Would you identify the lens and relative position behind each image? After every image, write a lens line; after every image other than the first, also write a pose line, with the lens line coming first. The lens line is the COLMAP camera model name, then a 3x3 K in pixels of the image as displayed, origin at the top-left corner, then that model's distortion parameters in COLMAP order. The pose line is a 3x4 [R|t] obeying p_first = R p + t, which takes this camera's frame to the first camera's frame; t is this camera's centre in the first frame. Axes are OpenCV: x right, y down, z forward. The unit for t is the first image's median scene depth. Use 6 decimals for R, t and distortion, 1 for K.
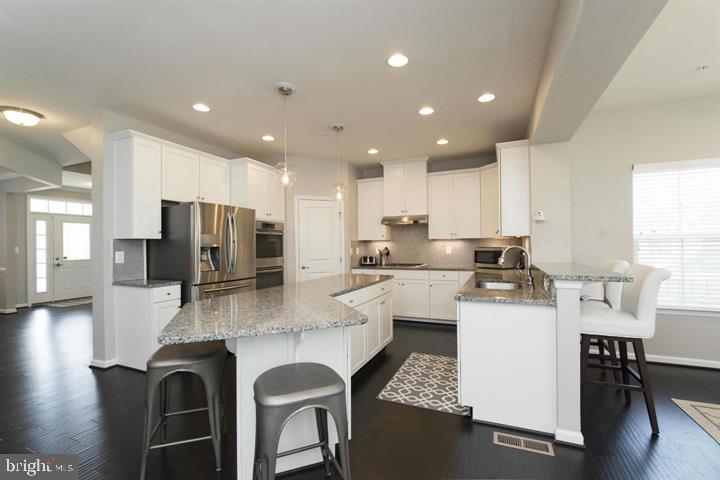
lens RADIAL K [[312.6, 0, 371.6], [0, 312.6, 244.9], [0, 0, 1]] dist [-0.001663, -0.000292]
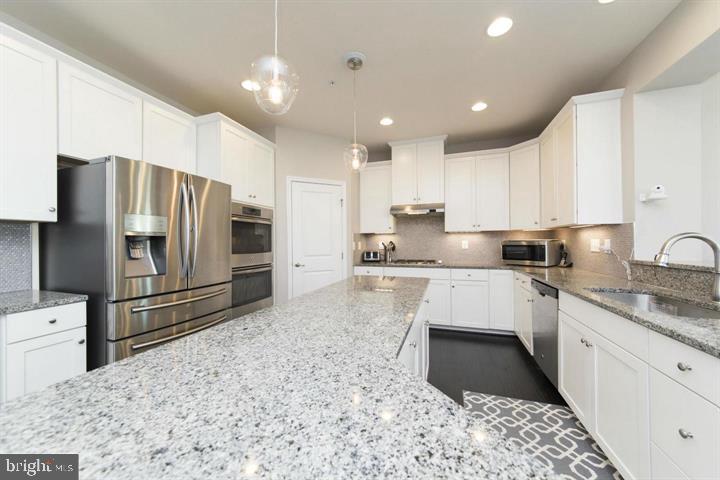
lens RADIAL K [[253.8, 0, 365.6], [0, 253.8, 241.7], [0, 0, 1]] dist [0.000151, -0.000004]
pose [[0.997167, 0.002733, 0.075169, -0.094685], [-0.002582, 0.999994, -0.002106, 0.012062], [-0.075175, 0.001906, 0.997169, 0.340464]]
